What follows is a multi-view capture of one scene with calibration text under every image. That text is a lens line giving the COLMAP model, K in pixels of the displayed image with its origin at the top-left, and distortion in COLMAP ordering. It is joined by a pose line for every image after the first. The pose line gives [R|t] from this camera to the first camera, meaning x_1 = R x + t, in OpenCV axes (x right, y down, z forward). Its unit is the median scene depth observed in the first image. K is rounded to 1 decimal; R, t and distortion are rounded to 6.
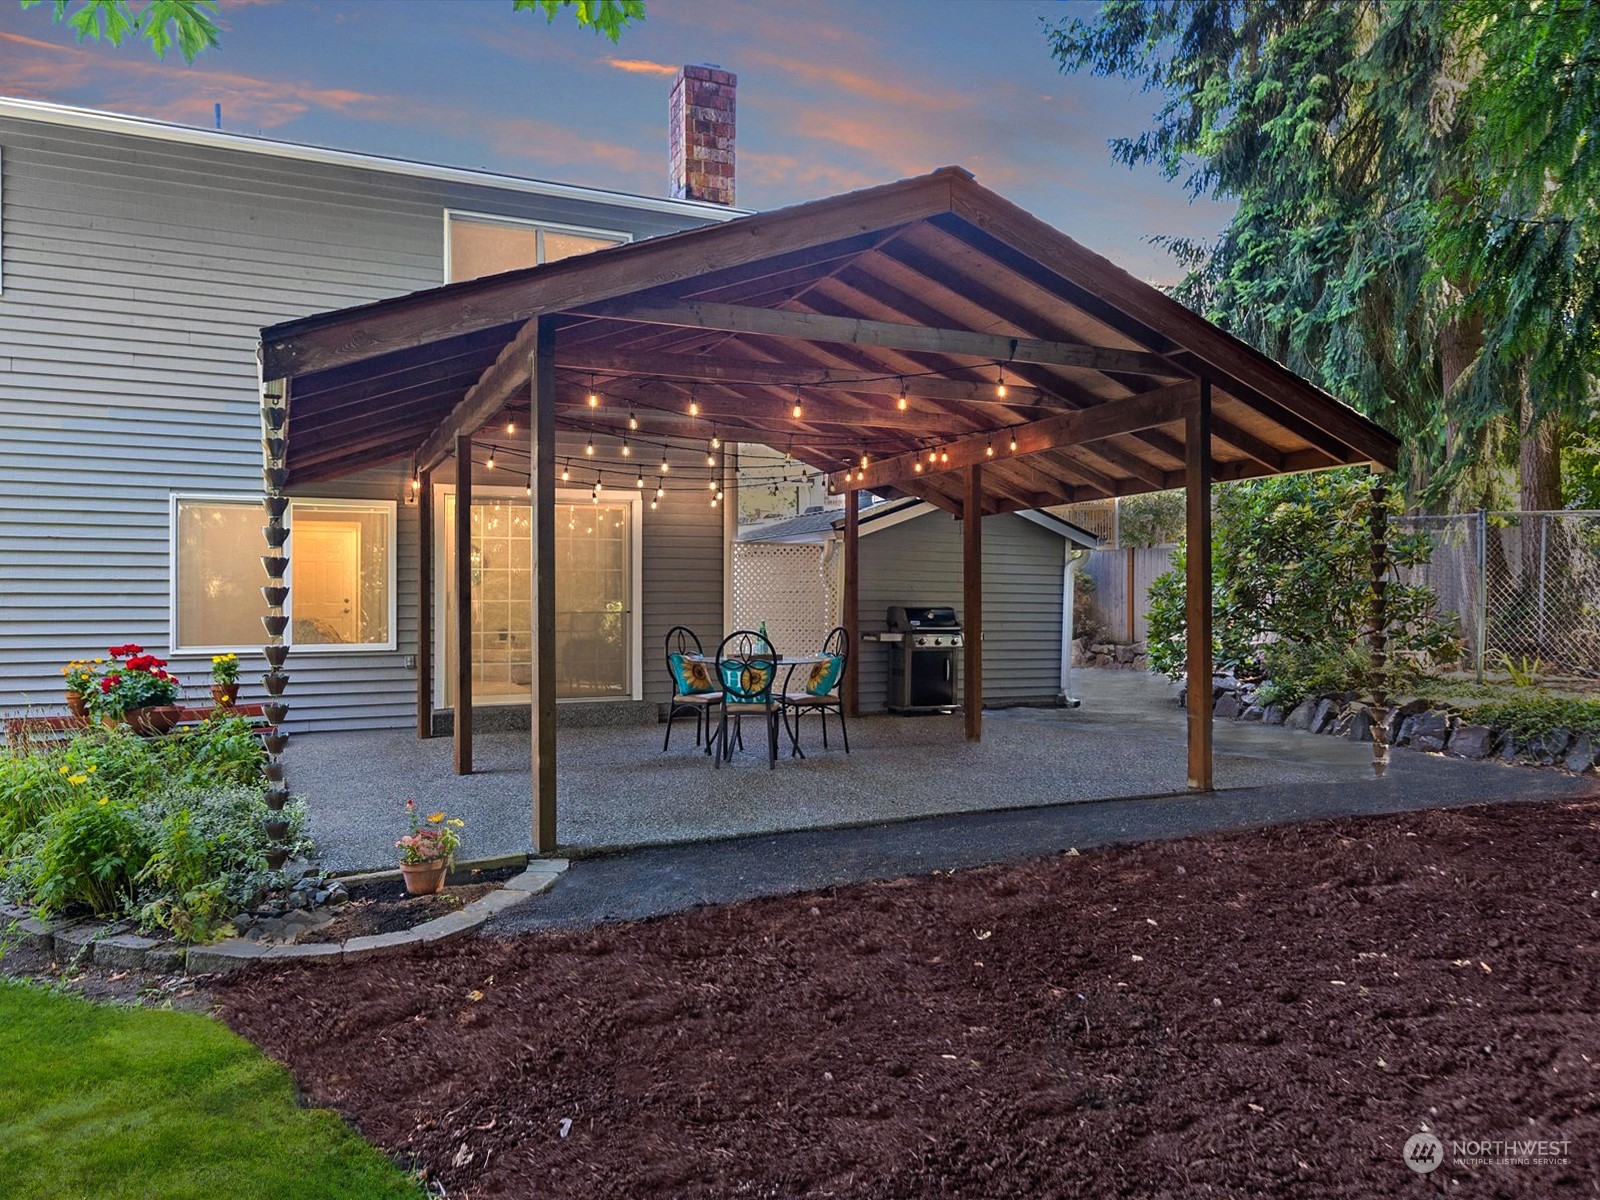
lens RADIAL K [[1115.0, 0, 800.0], [0, 1115.0, 600.0], [0, 0, 1]] dist [-0.003664, 0.000780]
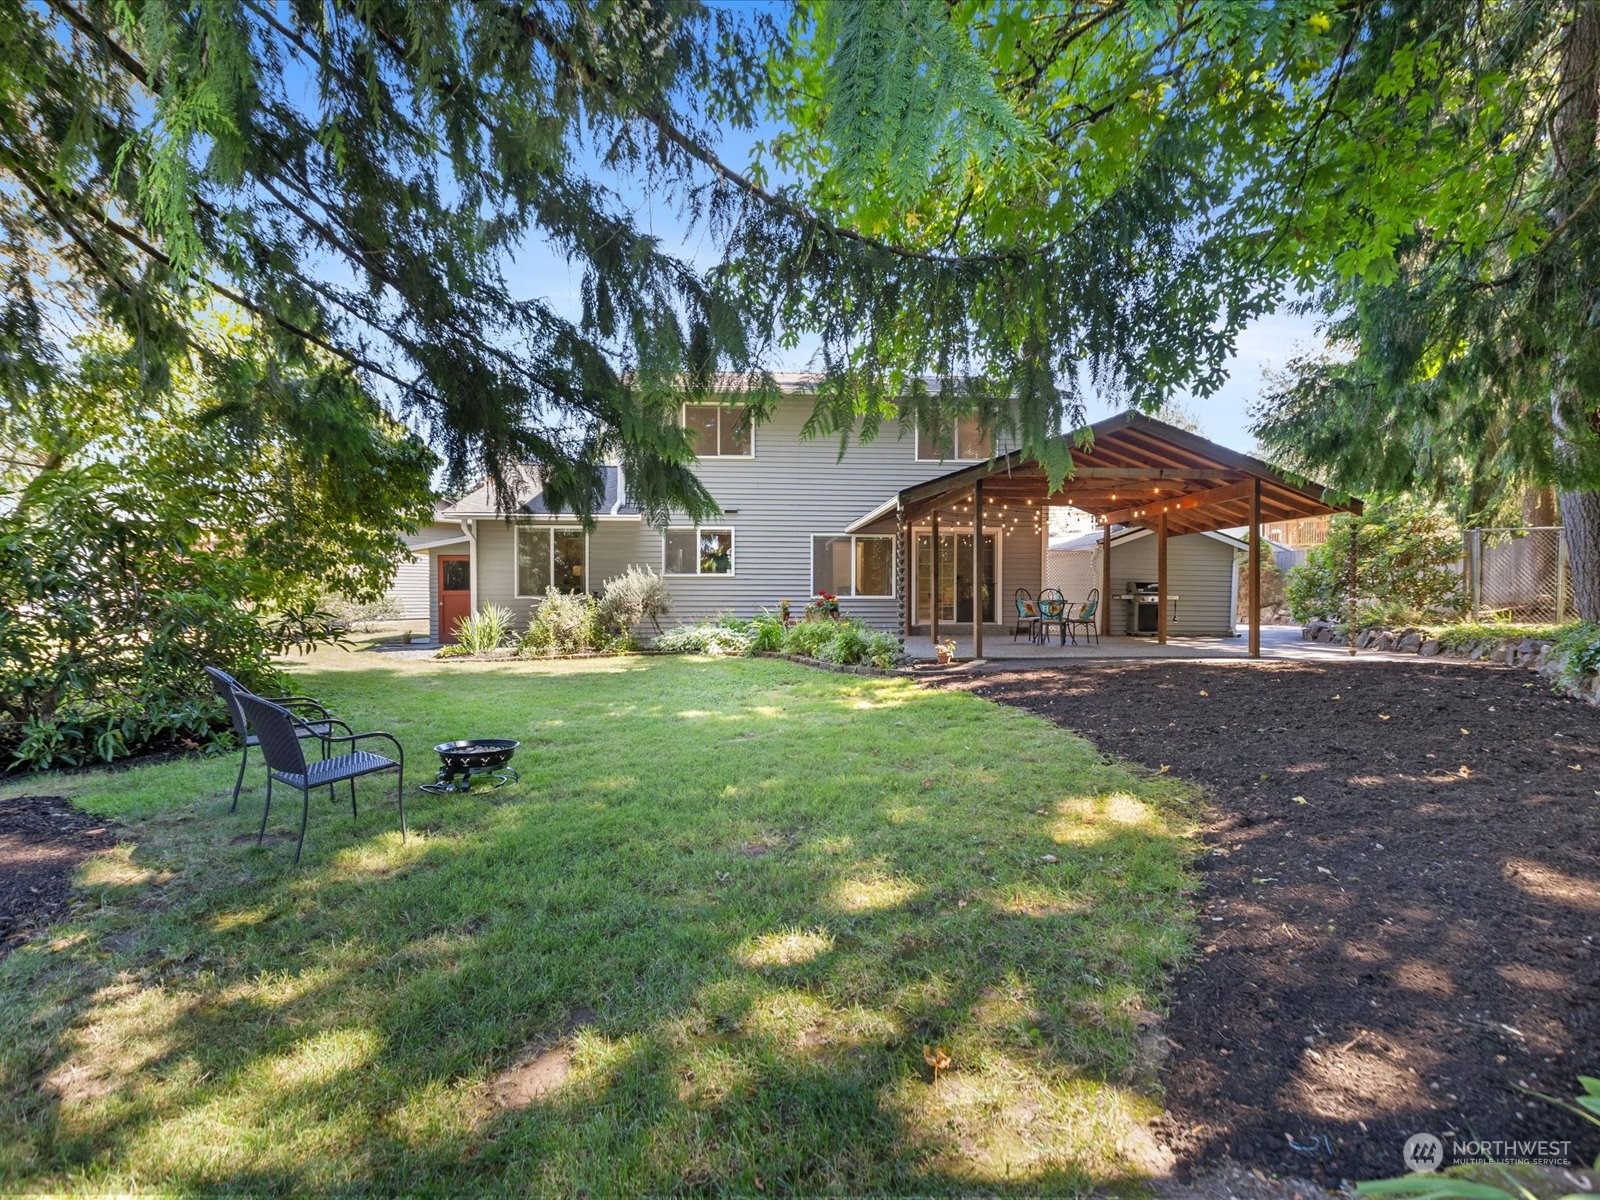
lens RADIAL K [[804.9, 0, 818.8], [0, 804.9, 600.4], [0, 0, 1]] dist [-0.001248, 0.002829]
pose [[0.942595, 0.008707, -0.333823, 0.052009], [-0.004146, 0.999888, 0.014372, 0.026539], [0.333911, -0.012163, 0.942526, -0.697772]]
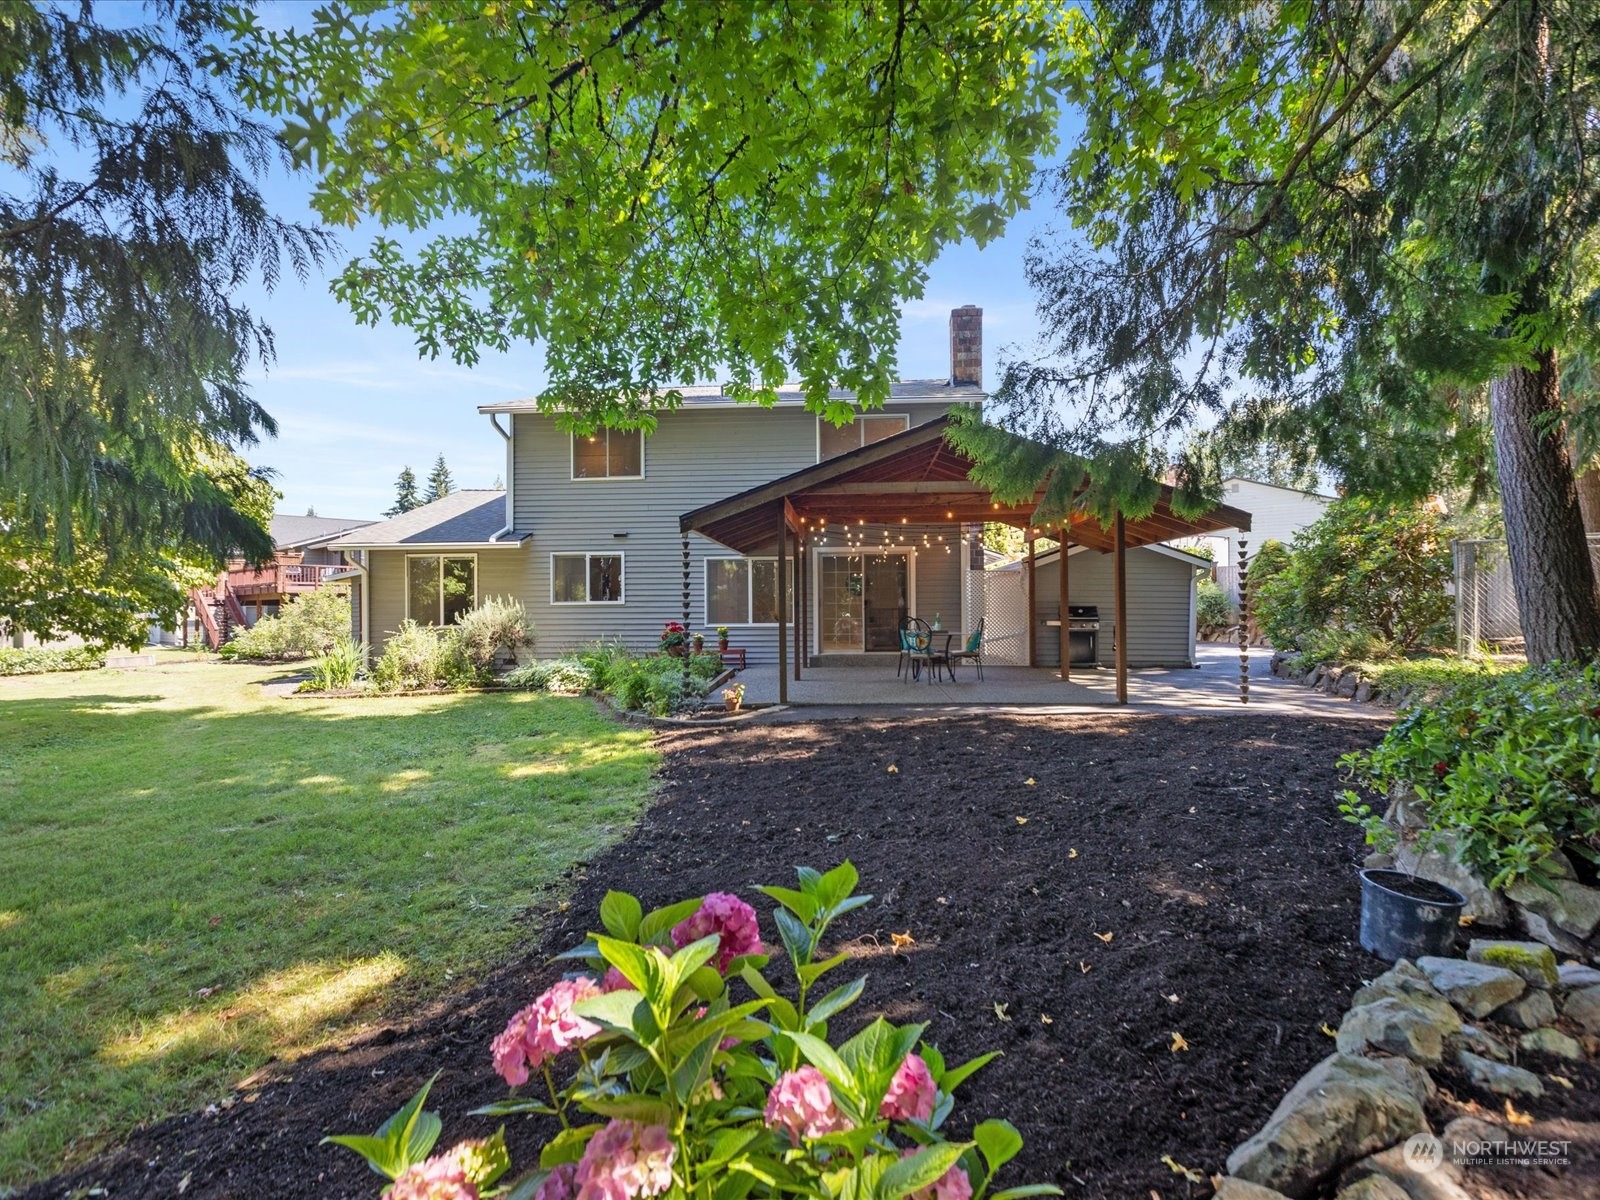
lens RADIAL K [[804.9, 0, 818.8], [0, 804.9, 600.4], [0, 0, 1]] dist [-0.001248, 0.002829]
pose [[0.882774, -0.004142, -0.469780, 0.439533], [0.006303, 0.999976, 0.003027, -0.010848], [0.469756, -0.005633, 0.882778, -0.372926]]
